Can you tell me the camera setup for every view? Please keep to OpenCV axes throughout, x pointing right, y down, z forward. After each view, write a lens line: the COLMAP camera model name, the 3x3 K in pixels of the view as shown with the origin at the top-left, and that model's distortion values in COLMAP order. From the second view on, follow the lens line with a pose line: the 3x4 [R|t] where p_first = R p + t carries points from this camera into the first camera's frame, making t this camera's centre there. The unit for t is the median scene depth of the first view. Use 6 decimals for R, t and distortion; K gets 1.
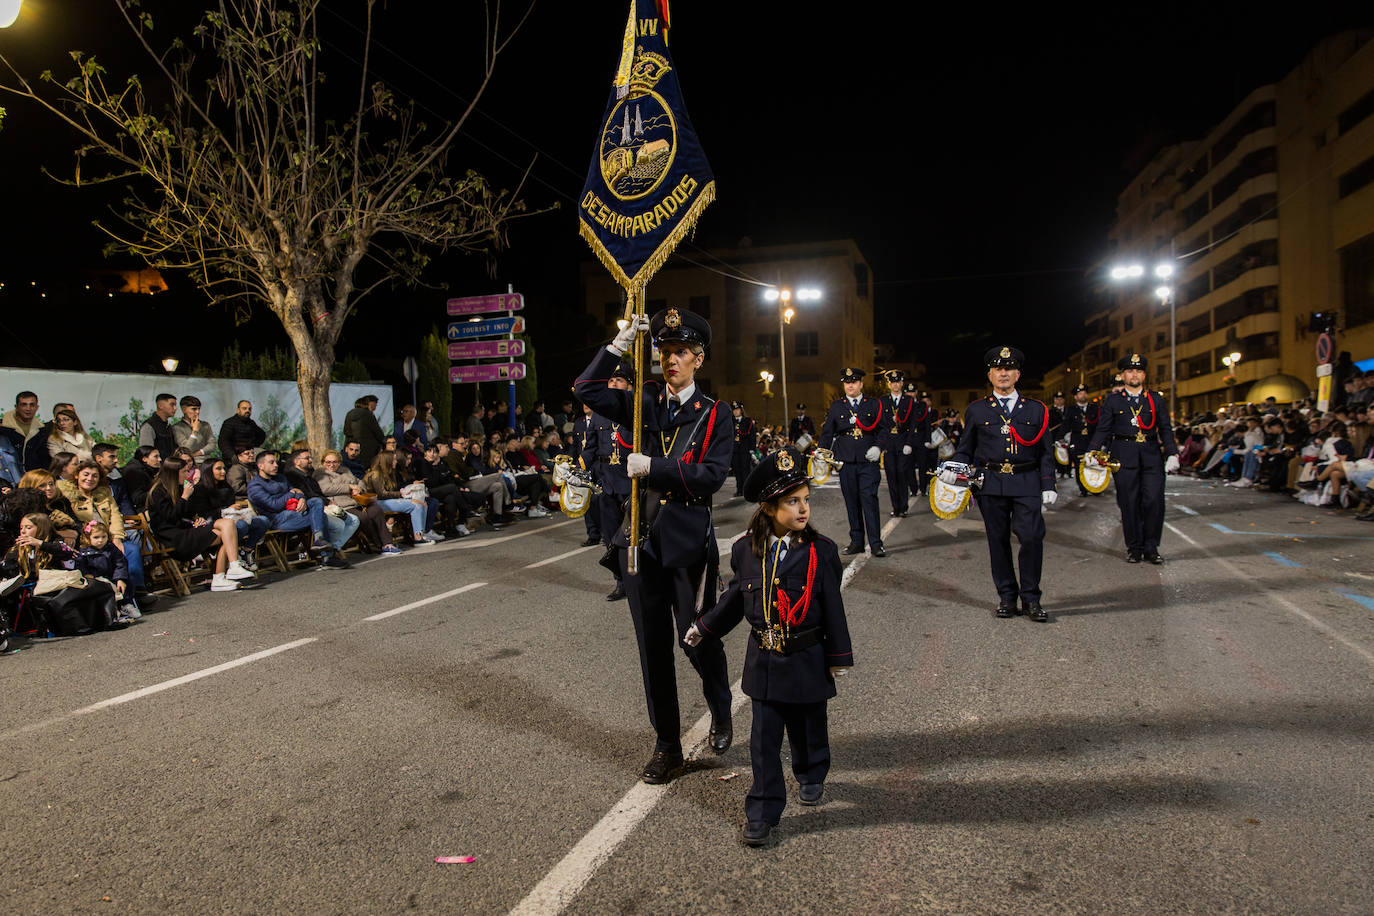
lens RADIAL K [[925.3, 0, 683.1], [0, 925.3, 455.4], [0, 0, 1]] dist [0.015007, 0.000407]
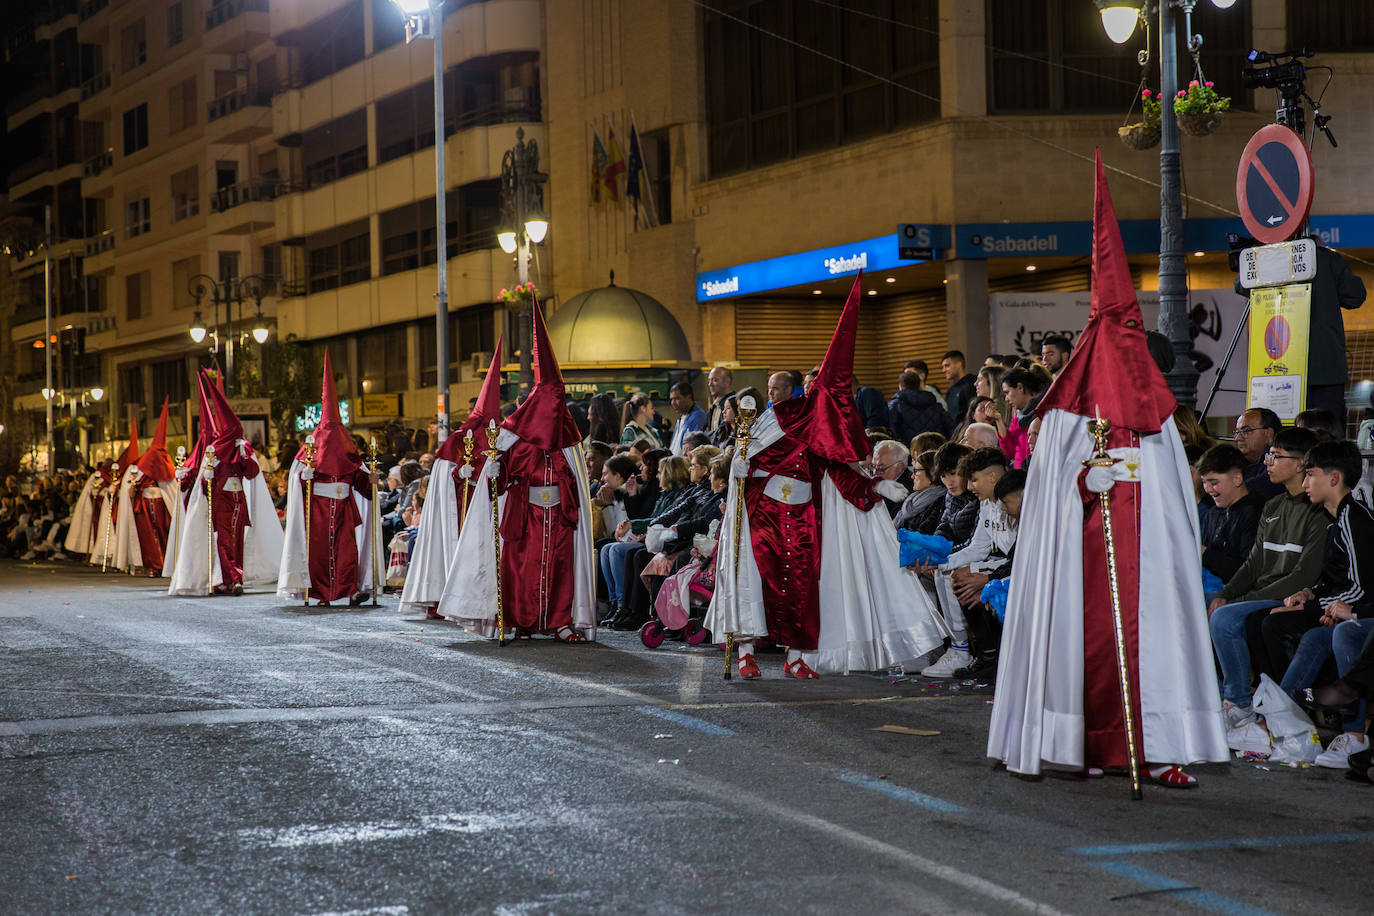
lens RADIAL K [[2552.0, 0, 677.3], [0, 2552.0, 450.0], [0, 0, 1]] dist [0.033147, 0.000000]
pose [[0.772438, -0.001553, 0.635088, 0.030623], [0.011465, 0.999868, -0.011499, -0.010469], [-0.634987, 0.016163, 0.772354, 0.180972]]
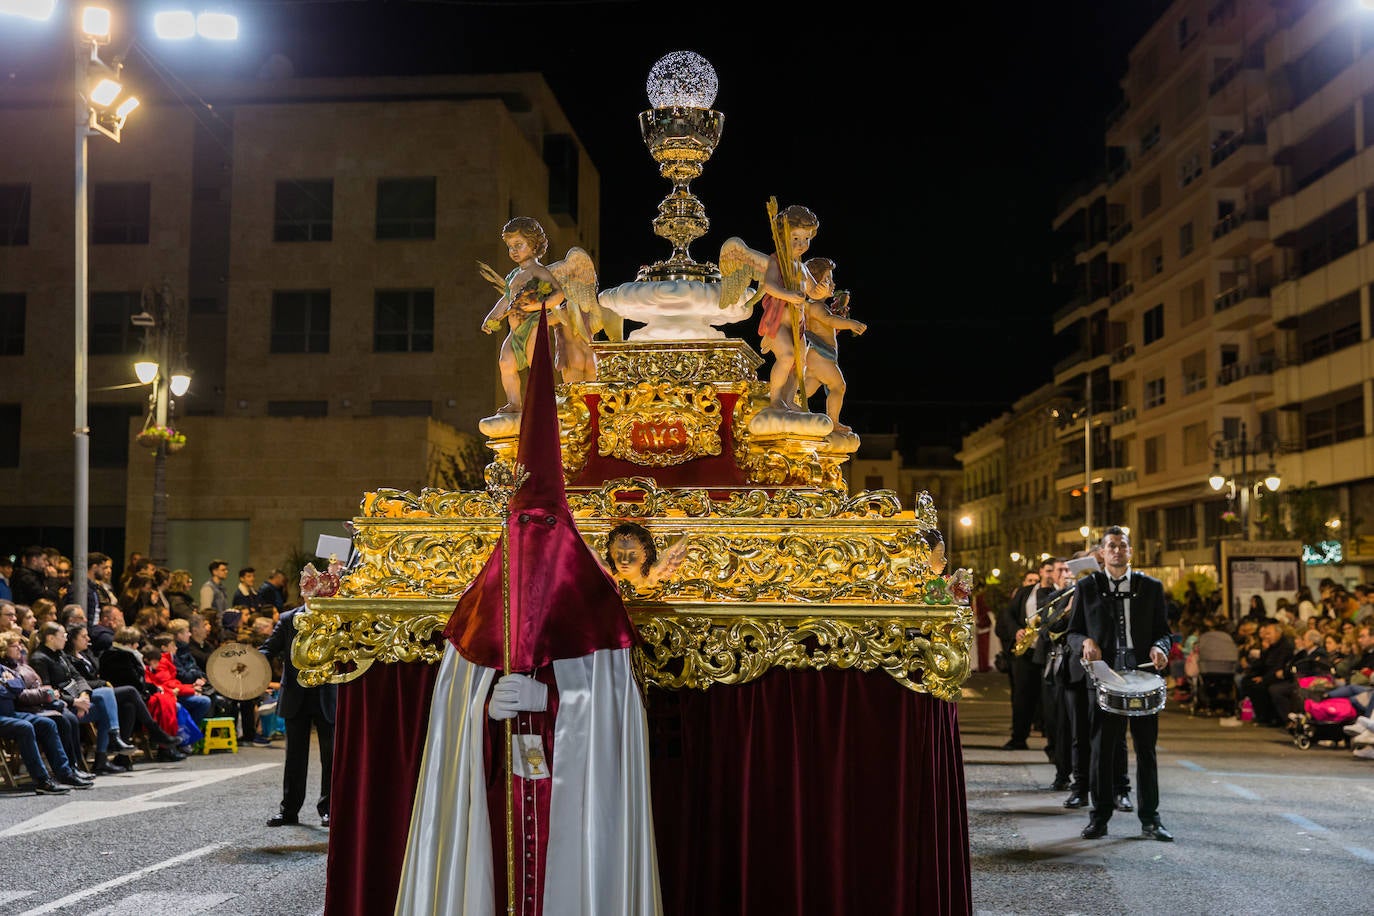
lens RADIAL K [[1722.6, 0, 685.6], [0, 1722.6, 430.4], [0, 0, 1]] dist [0.014933, 0.000000]
pose [[0.974676, 0.036897, 0.220556, 0.113315], [-0.017547, 0.995872, -0.089055, -0.019207], [-0.222931, 0.082930, 0.971300, 0.365549]]
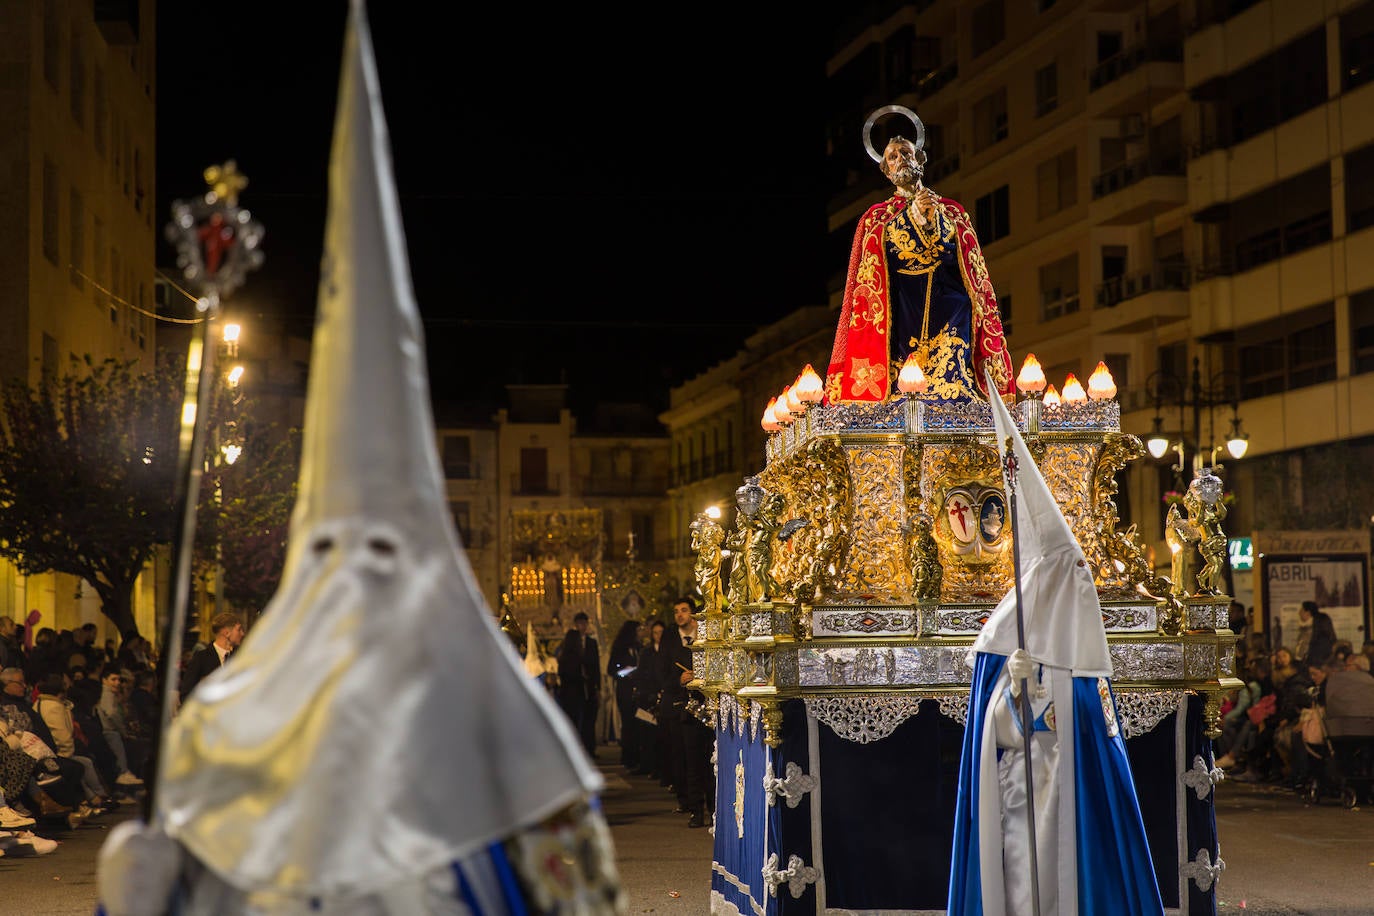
lens RADIAL K [[2552.0, 0, 663.4], [0, 2552.0, 456.7], [0, 0, 1]] dist [0.033147, 0.000000]
pose [[0.918093, 0.025718, 0.395529, 0.080259], [-0.000914, 0.998027, -0.062773, -0.018158], [-0.396364, 0.057270, 0.916306, 0.429499]]
